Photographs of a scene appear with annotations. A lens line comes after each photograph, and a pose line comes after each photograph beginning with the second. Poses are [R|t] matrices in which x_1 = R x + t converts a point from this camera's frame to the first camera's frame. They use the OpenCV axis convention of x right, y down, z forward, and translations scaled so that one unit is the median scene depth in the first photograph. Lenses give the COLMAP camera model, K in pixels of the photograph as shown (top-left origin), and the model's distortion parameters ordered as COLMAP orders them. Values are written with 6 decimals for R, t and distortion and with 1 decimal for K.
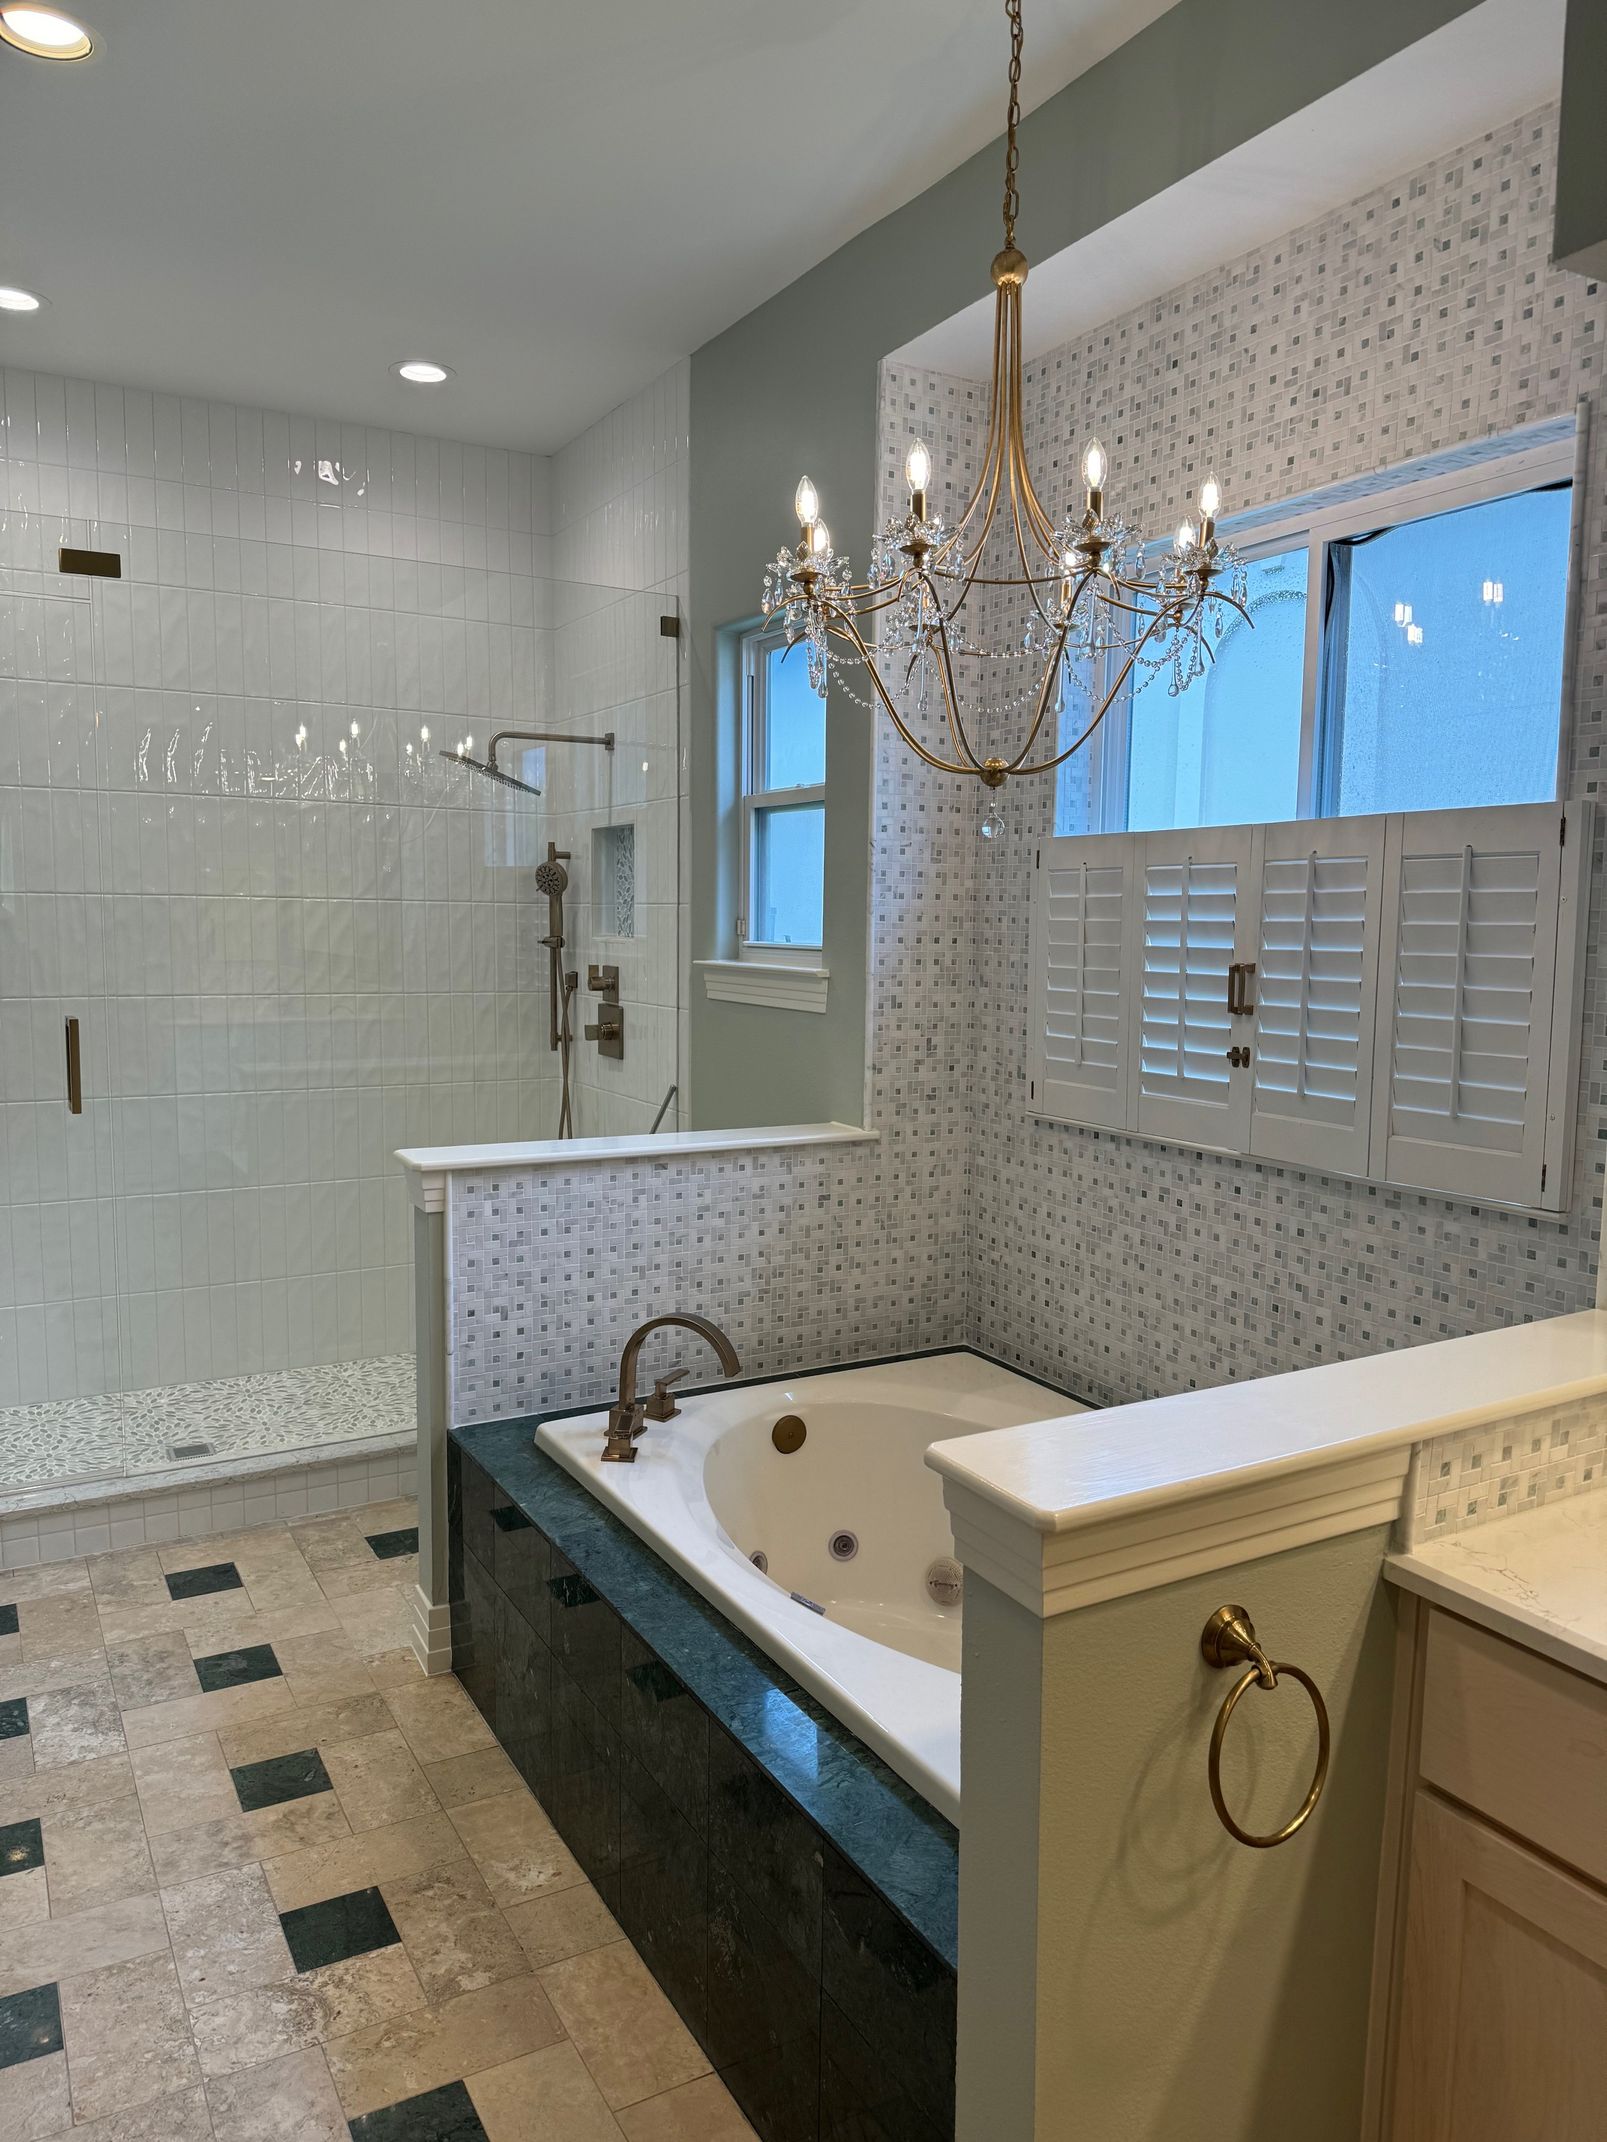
lens RADIAL K [[1553.4, 0, 892.0], [0, 1553.4, 1083.8], [0, 0, 1]] dist [0.040540, -0.064349]
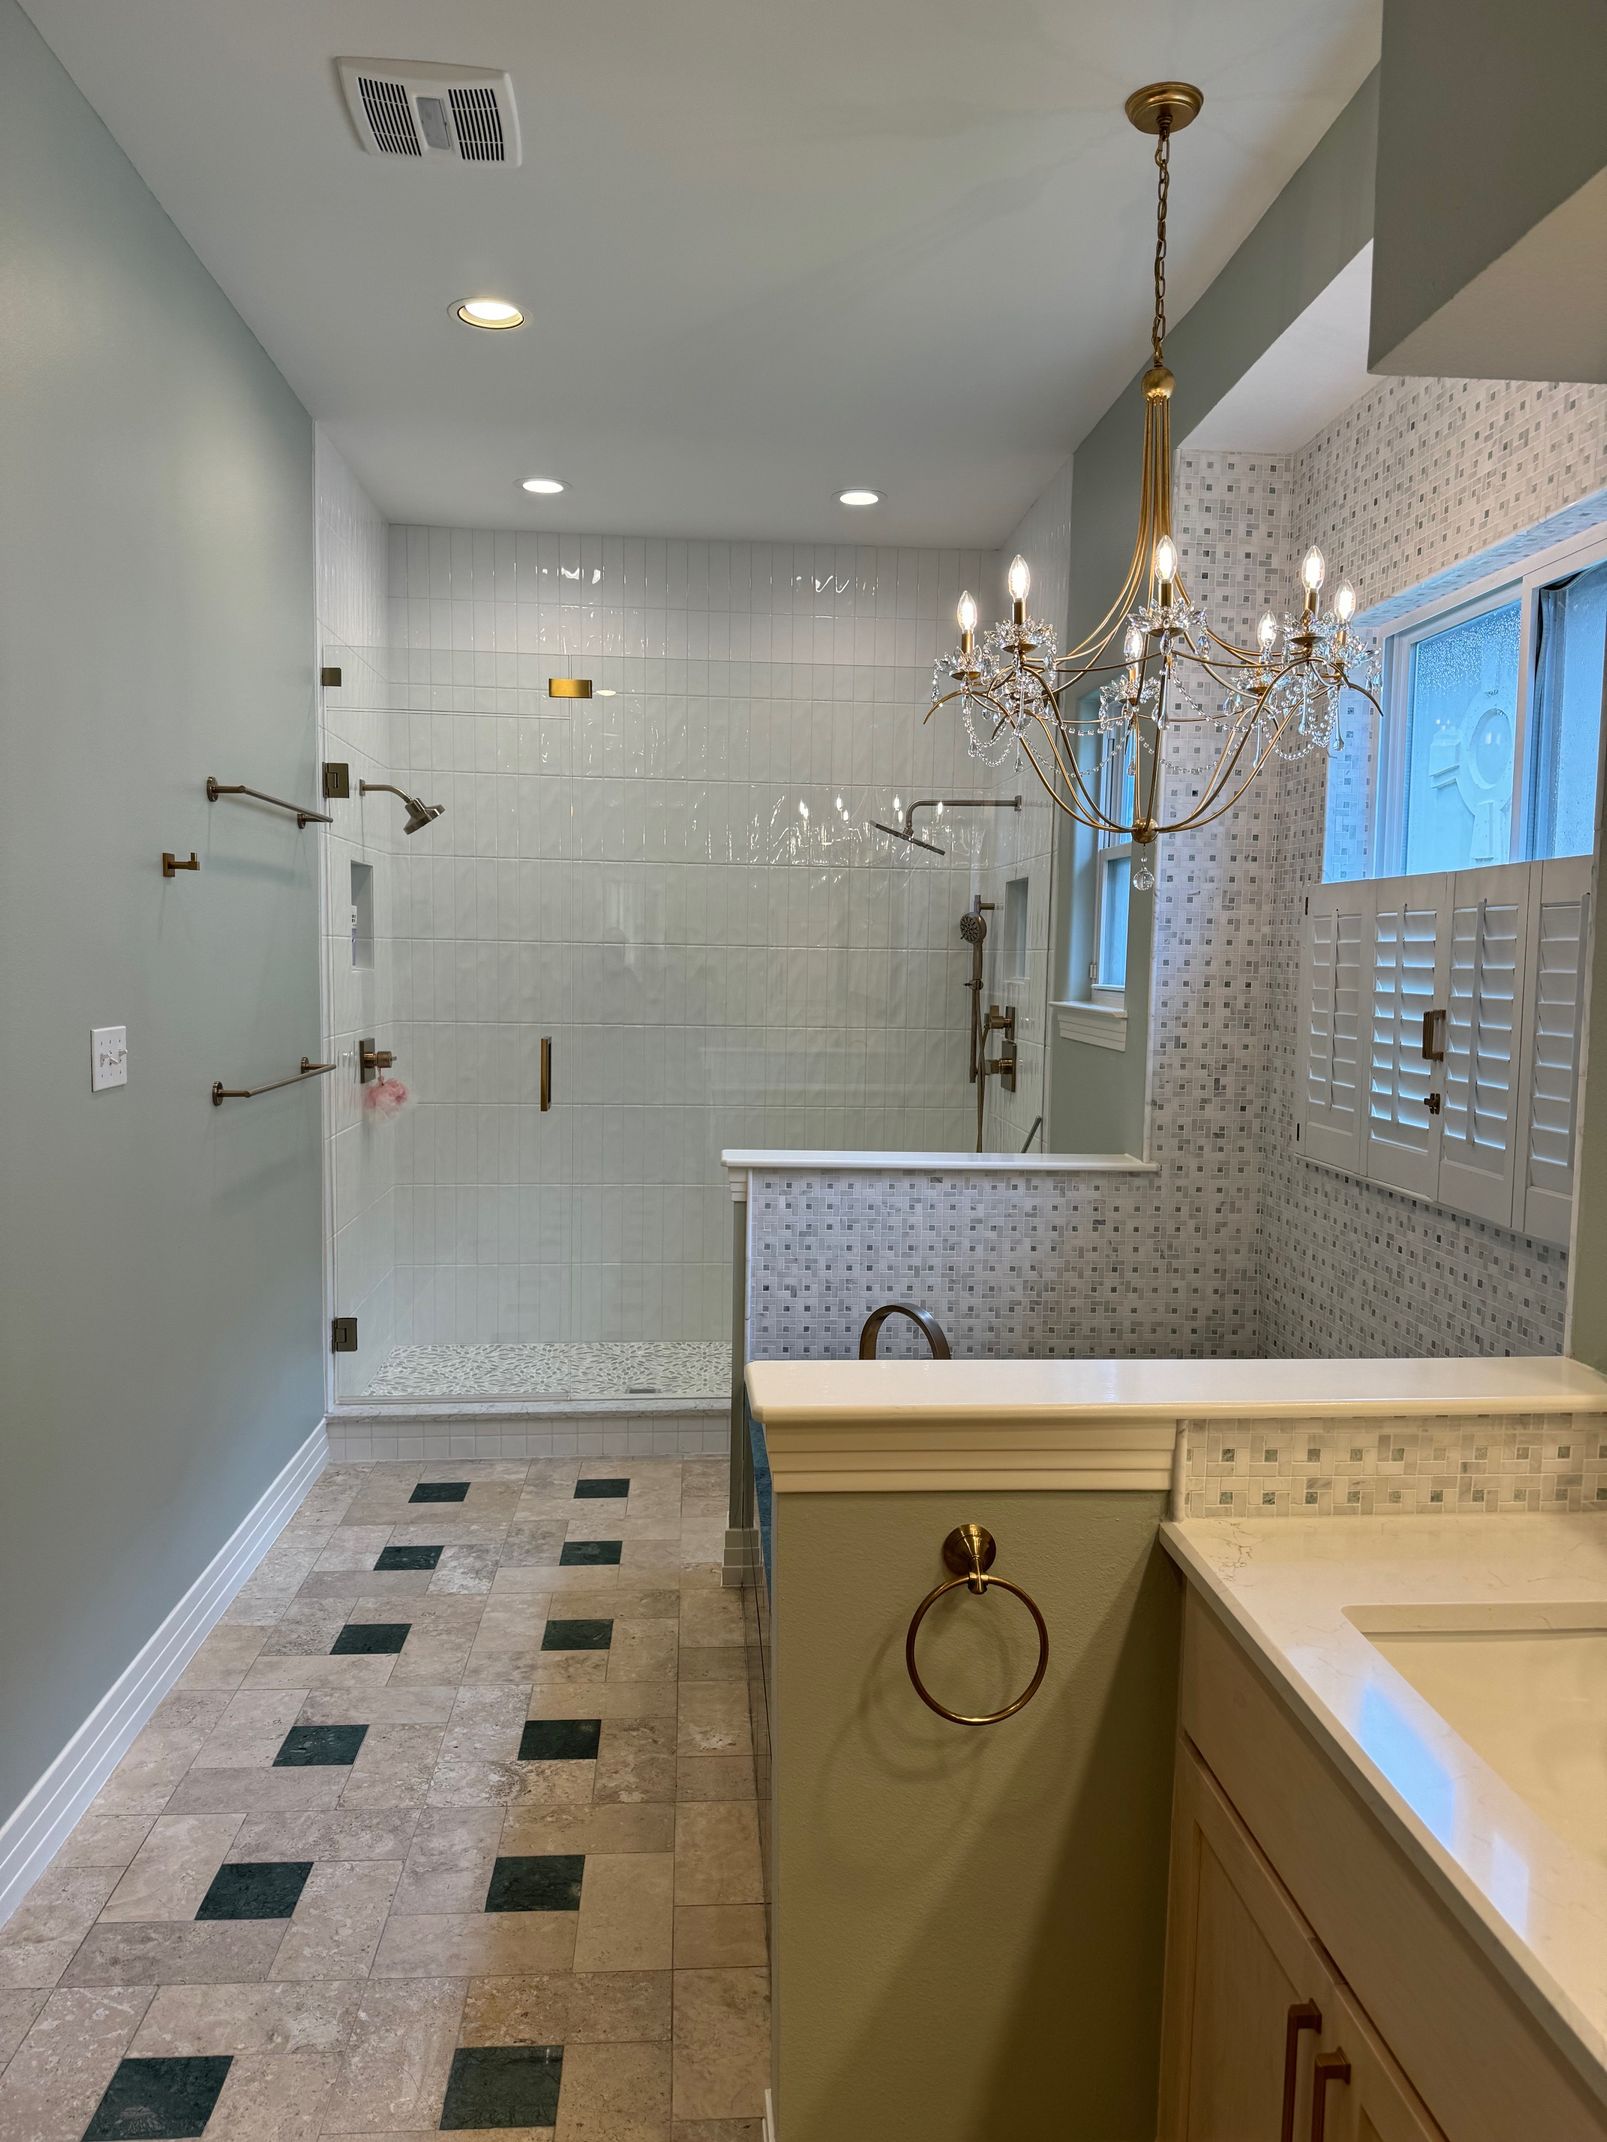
lens RADIAL K [[1564.5, 0, 803.5], [0, 1564.5, 1071.0], [0, 0, 1]] dist [-0.006501, 0.001567]
pose [[0.896843, 0.039175, -0.440611, 0.261793], [-0.056417, 0.998066, -0.026097, 0.009506], [0.438736, 0.048263, 0.897319, -0.066165]]
